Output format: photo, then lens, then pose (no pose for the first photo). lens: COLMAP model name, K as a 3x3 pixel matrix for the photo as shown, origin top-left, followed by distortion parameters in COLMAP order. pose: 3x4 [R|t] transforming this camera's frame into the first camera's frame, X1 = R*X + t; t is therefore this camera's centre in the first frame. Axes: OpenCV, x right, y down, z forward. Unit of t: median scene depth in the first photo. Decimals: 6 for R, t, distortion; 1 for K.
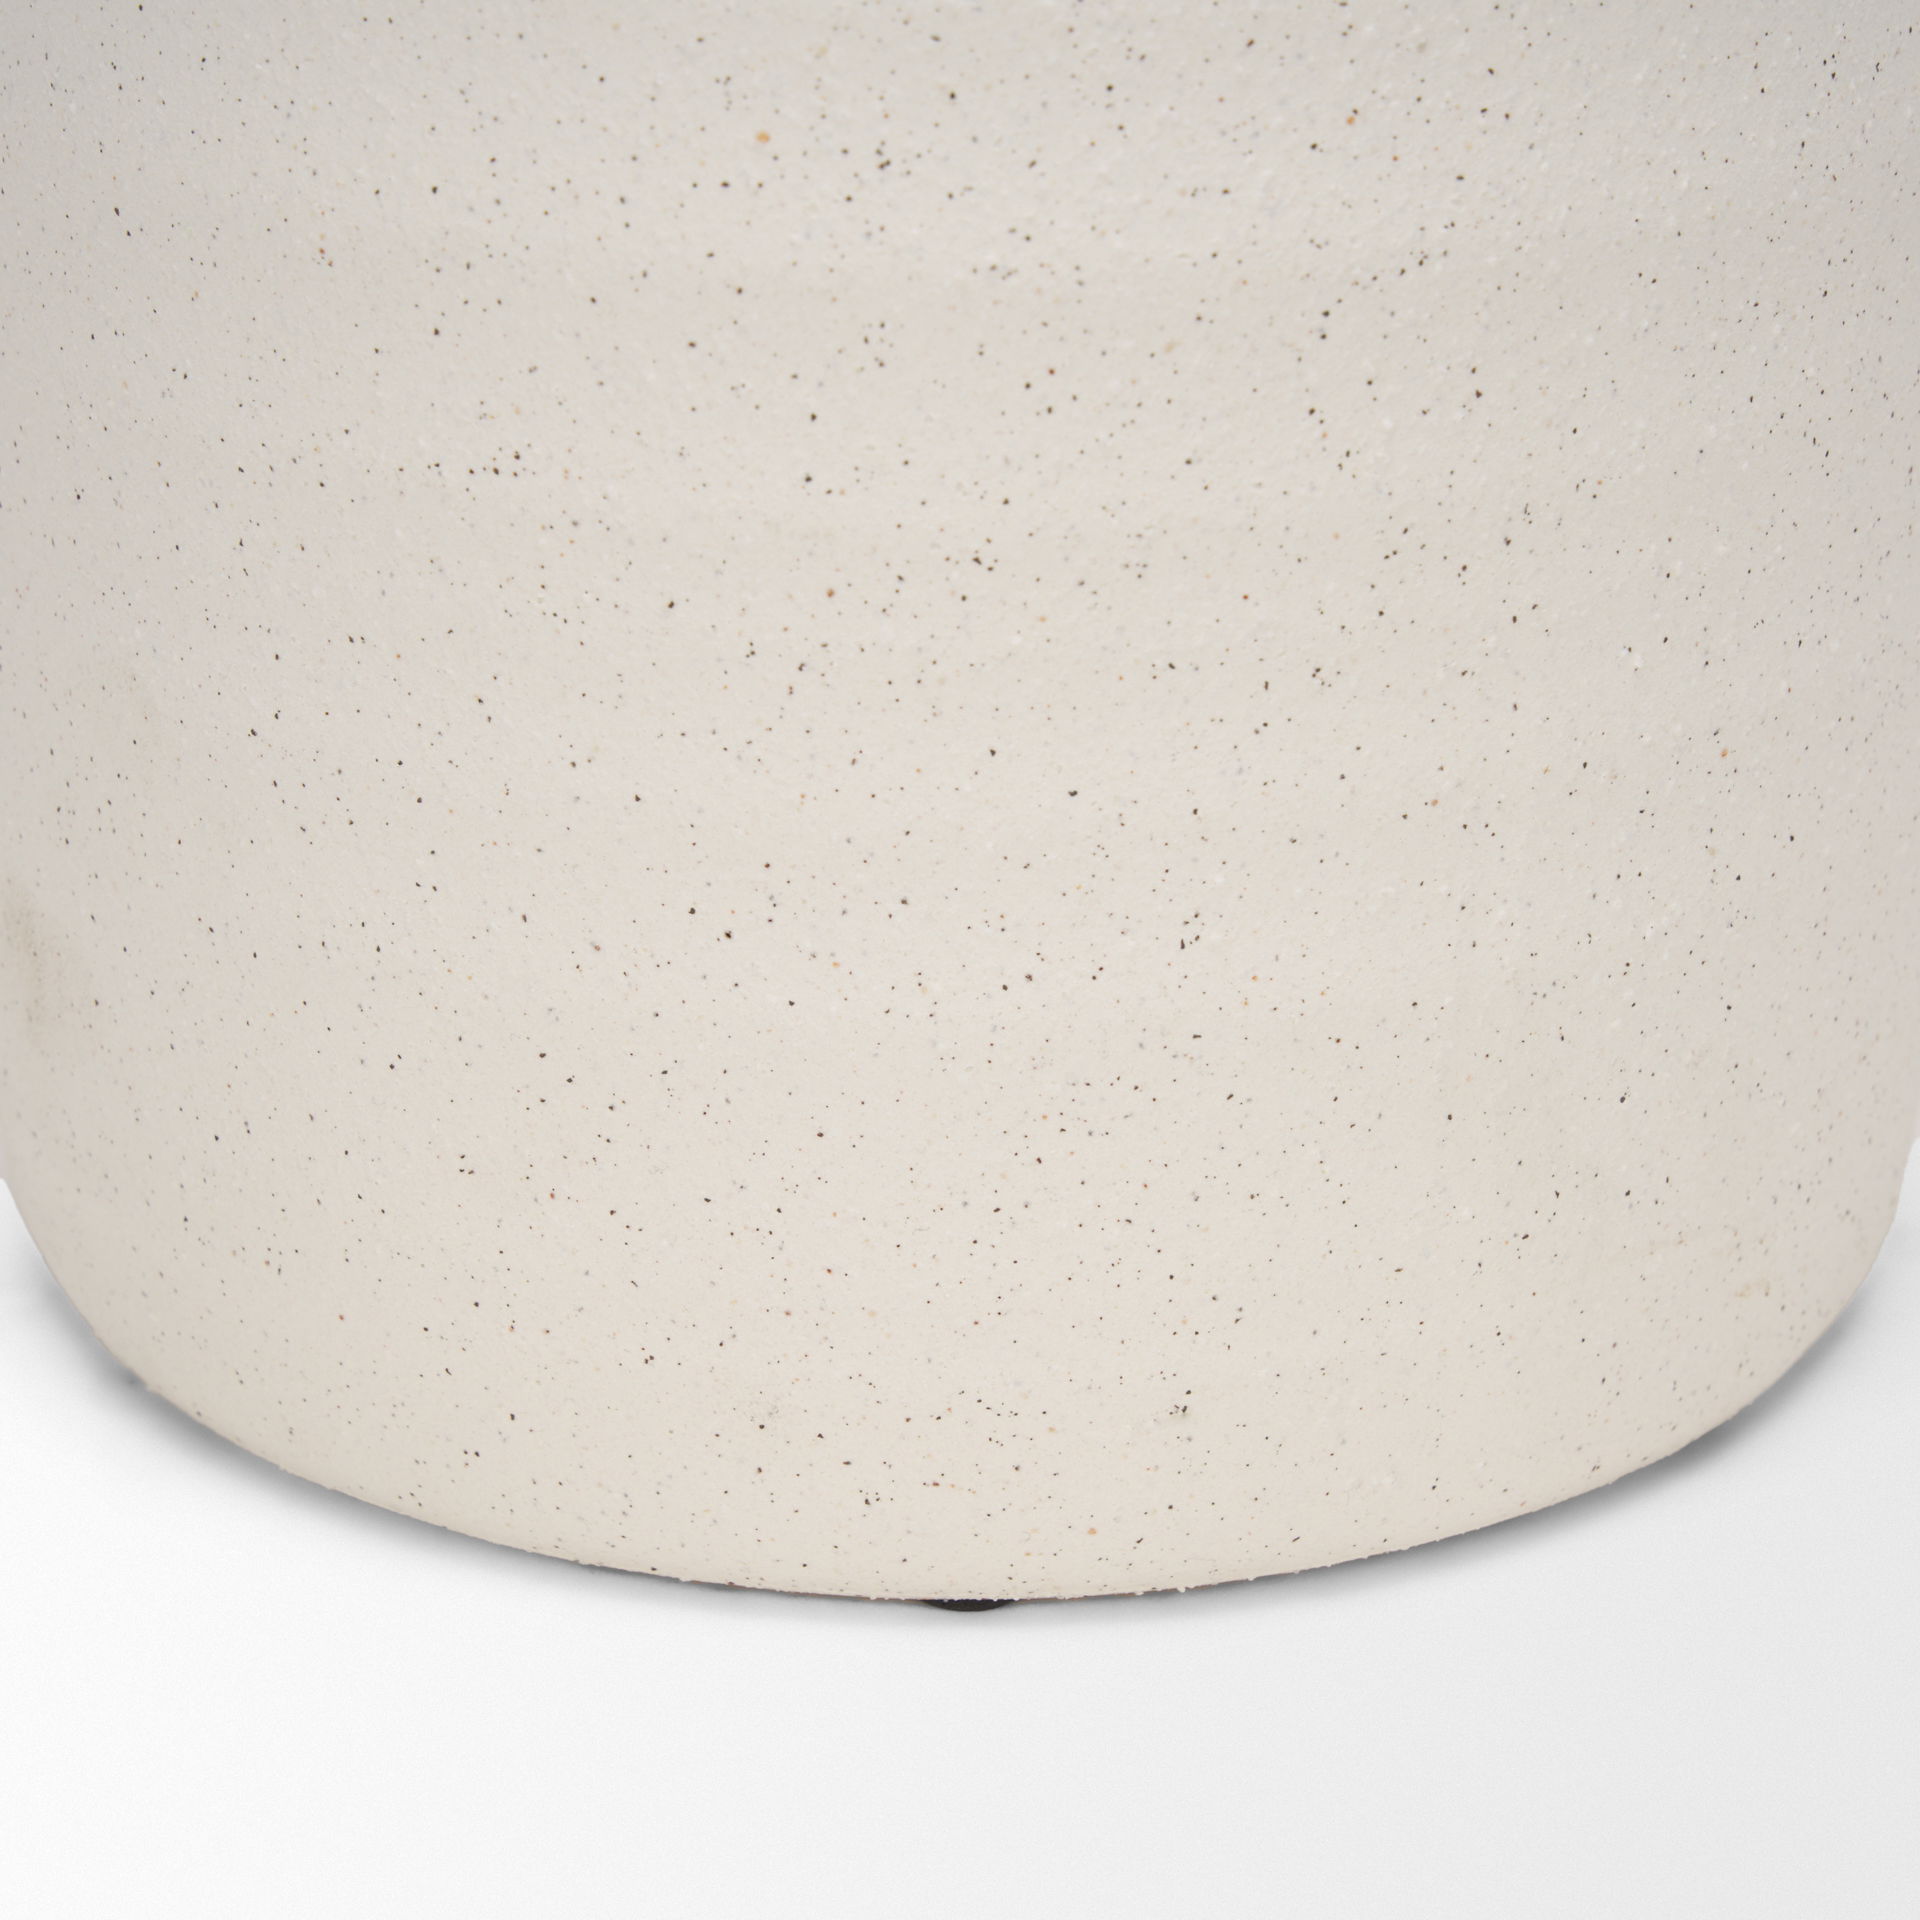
lens RADIAL K [[6375.6, 0, 945.9], [0, 6375.6, 974.6], [0, 0, 1]] dist [0.192003, 0.000000]
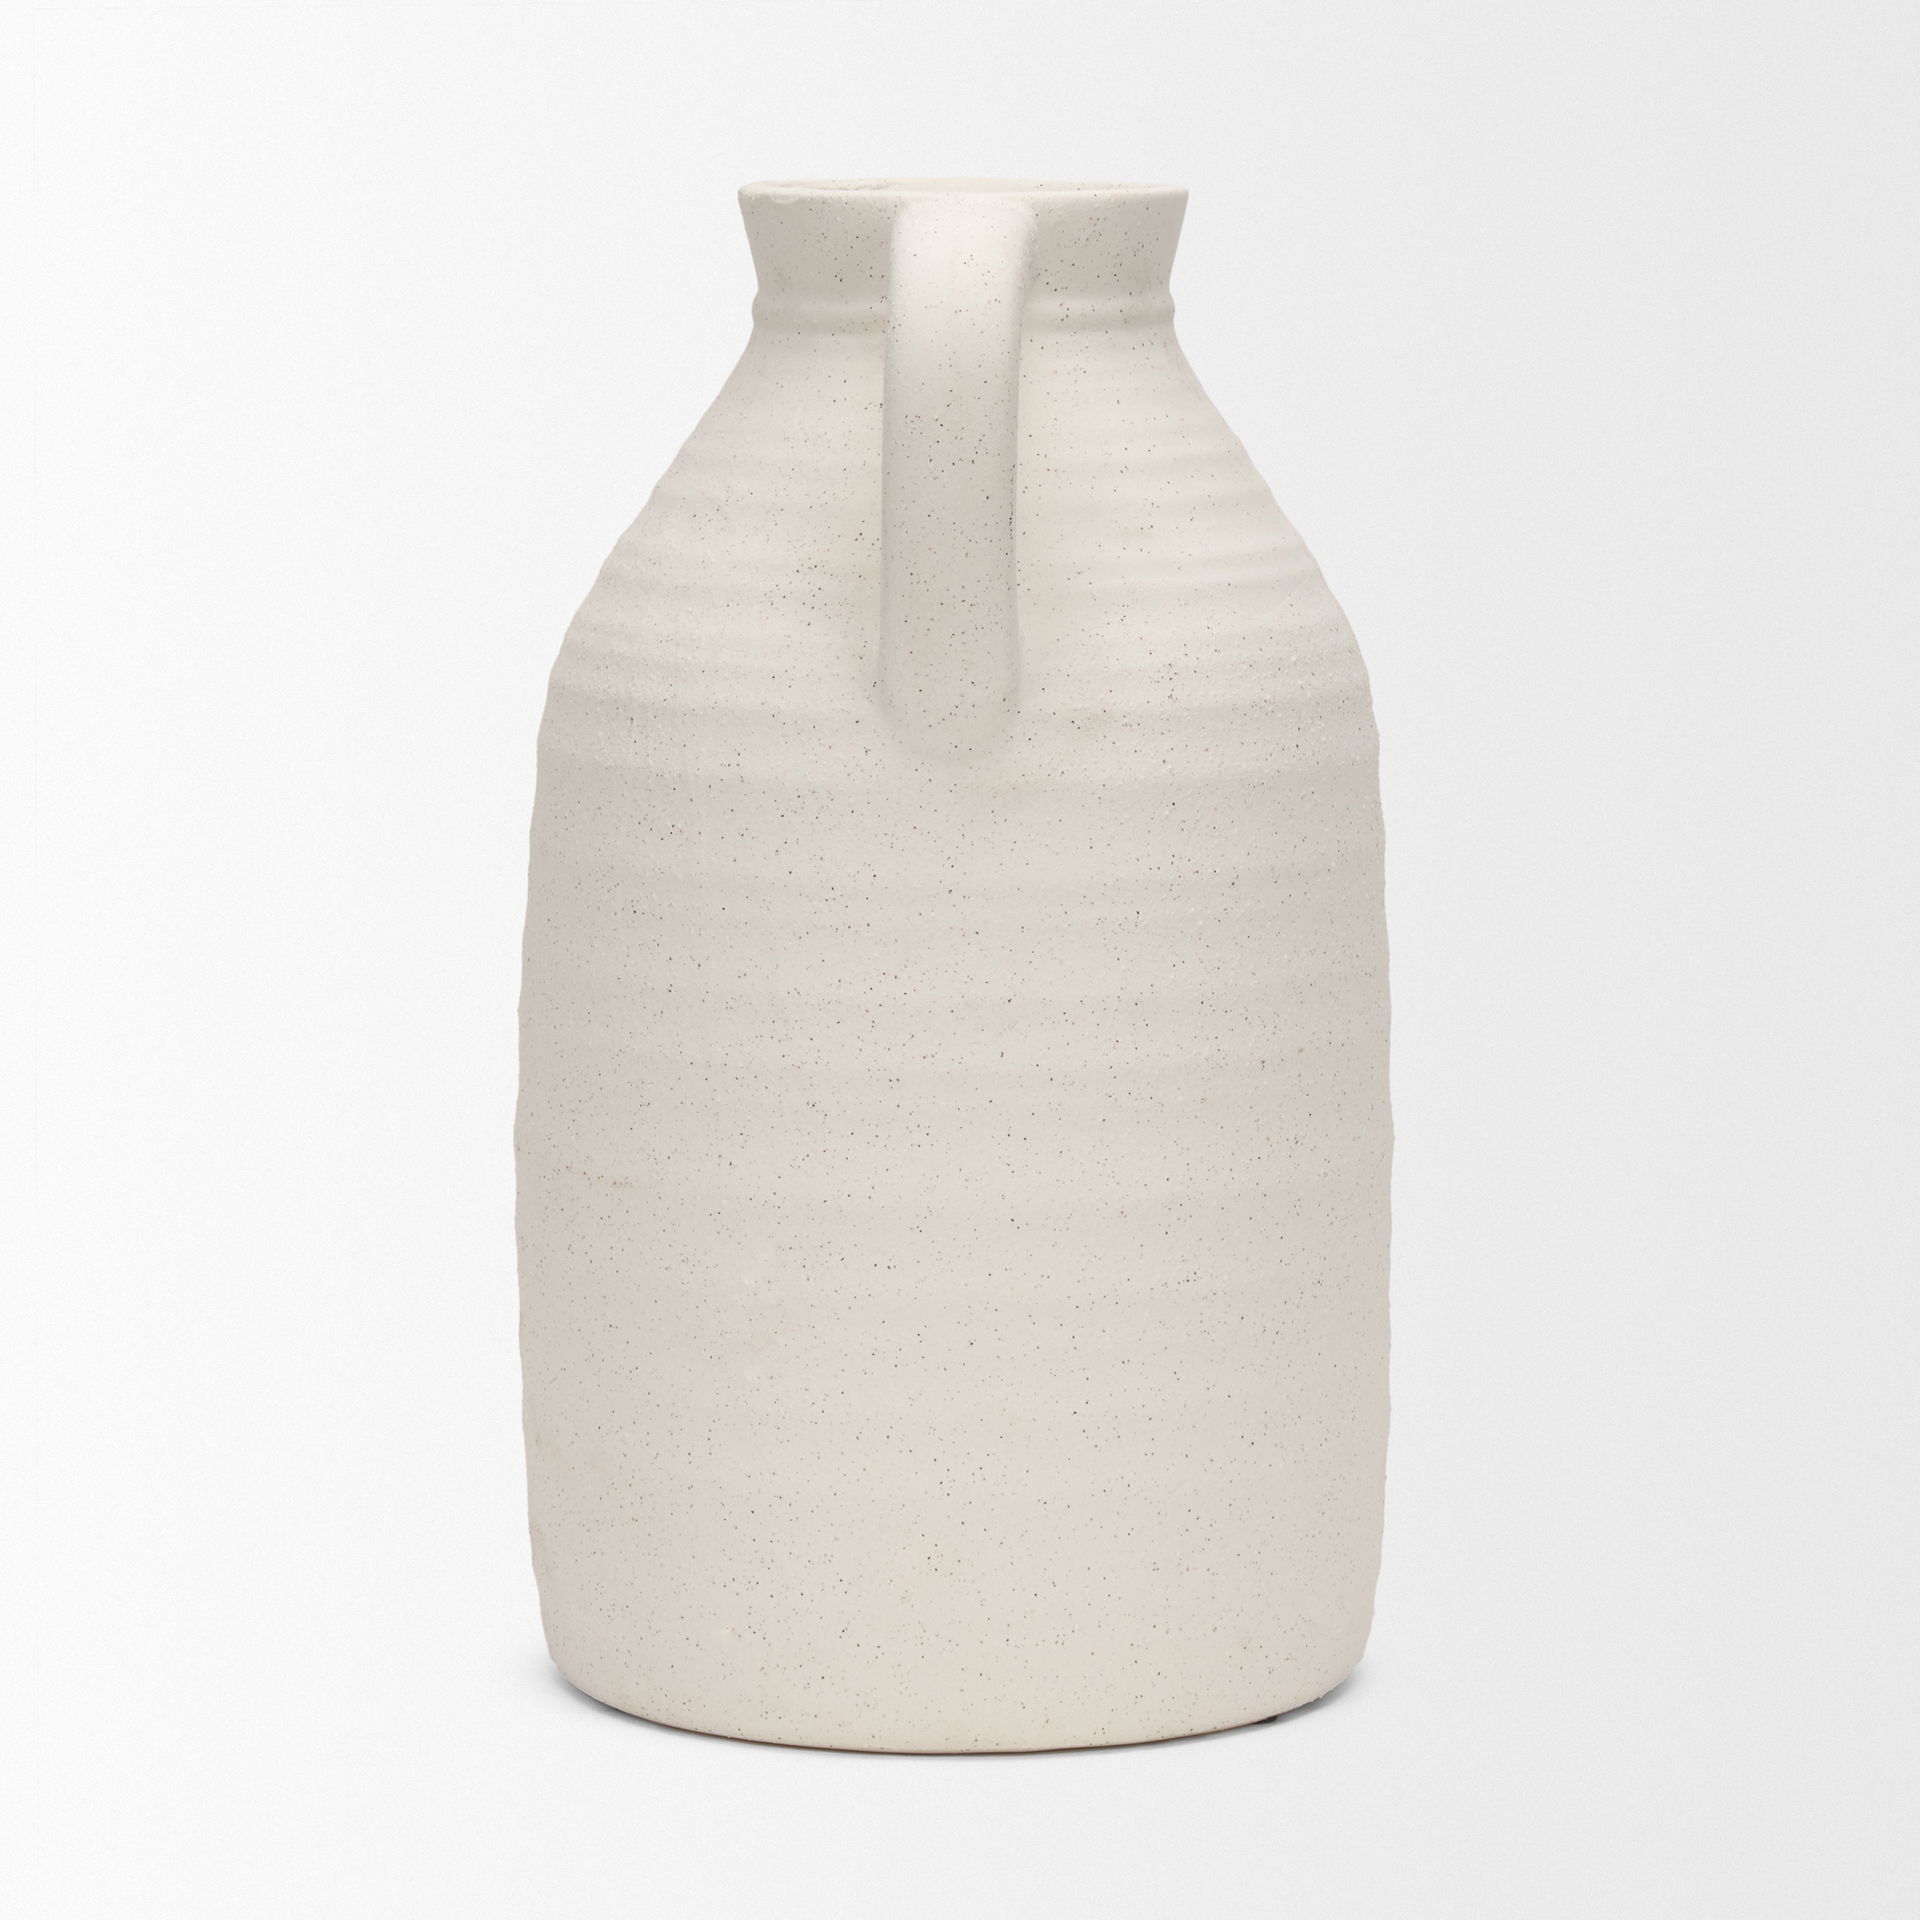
lens RADIAL K [[6375.6, 0, 877.4], [0, 6375.6, 940.4], [0, 0, 1]] dist [0.192003, 0.000000]
pose [[0.657981, -0.112381, 0.744602, -2.133338], [0.289238, 0.950670, -0.112108, 0.048394], [-0.695271, 0.289132, 0.658028, -0.717880]]
